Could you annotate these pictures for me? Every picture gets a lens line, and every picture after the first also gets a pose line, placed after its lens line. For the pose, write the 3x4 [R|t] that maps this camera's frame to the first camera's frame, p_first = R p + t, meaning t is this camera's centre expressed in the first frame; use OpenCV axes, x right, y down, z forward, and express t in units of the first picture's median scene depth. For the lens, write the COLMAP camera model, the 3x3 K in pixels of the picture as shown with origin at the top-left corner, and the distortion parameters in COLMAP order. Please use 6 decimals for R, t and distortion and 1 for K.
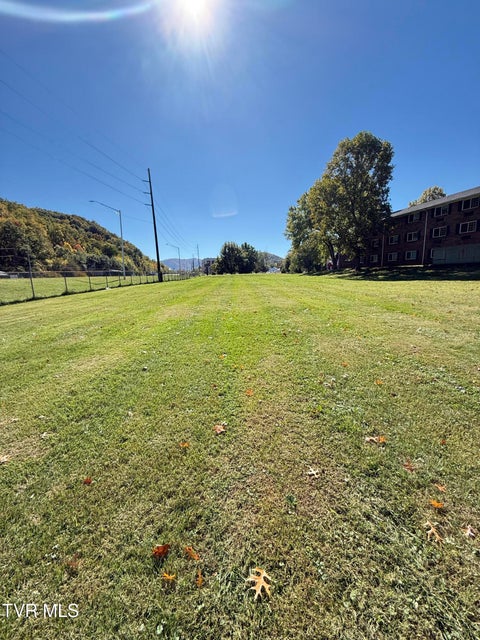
lens RADIAL K [[256.3, 0, 240.0], [0, 256.3, 320.0], [0, 0, 1]] dist [-0.003762, -0.000235]
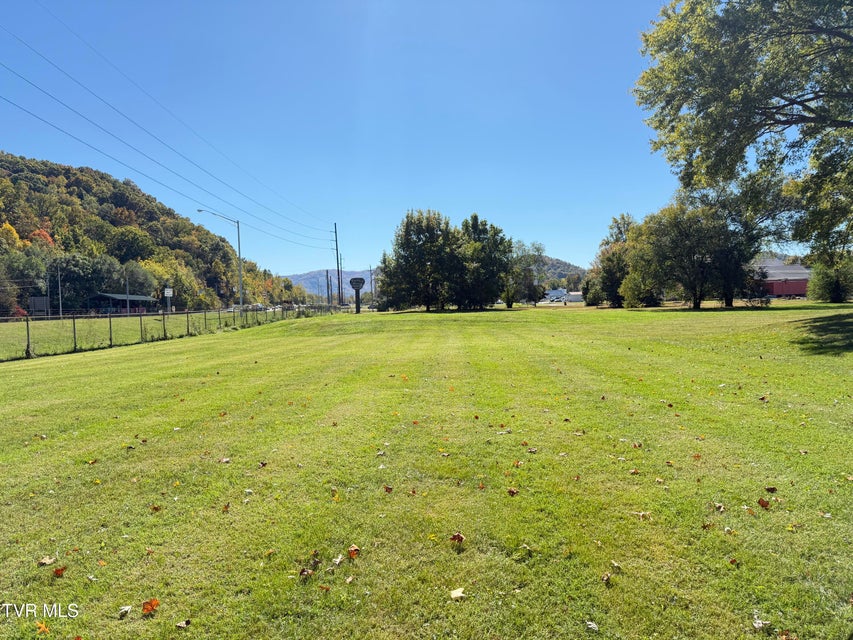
lens RADIAL K [[593.1, 0, 426.5], [0, 593.1, 320.0], [0, 0, 1]] dist [0.091264, -0.112276]
pose [[0.996136, 0.004117, -0.087732, 0.820107], [-0.017230, 0.988652, -0.149234, -1.509108], [0.086122, 0.150169, 0.984902, 7.569273]]
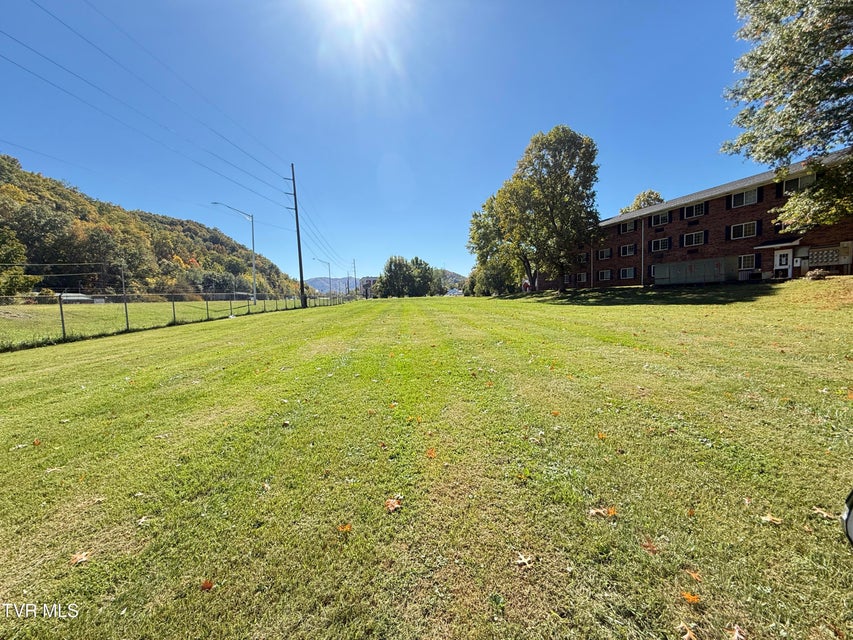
lens RADIAL K [[341.6, 0, 425.8], [0, 341.6, 322.8], [0, 0, 1]] dist [-0.003762, -0.000235]
pose [[0.998920, -0.004901, 0.046197, -0.015494], [0.009639, 0.994645, -0.102904, 0.007022], [-0.045445, 0.103239, 0.993618, -0.011220]]
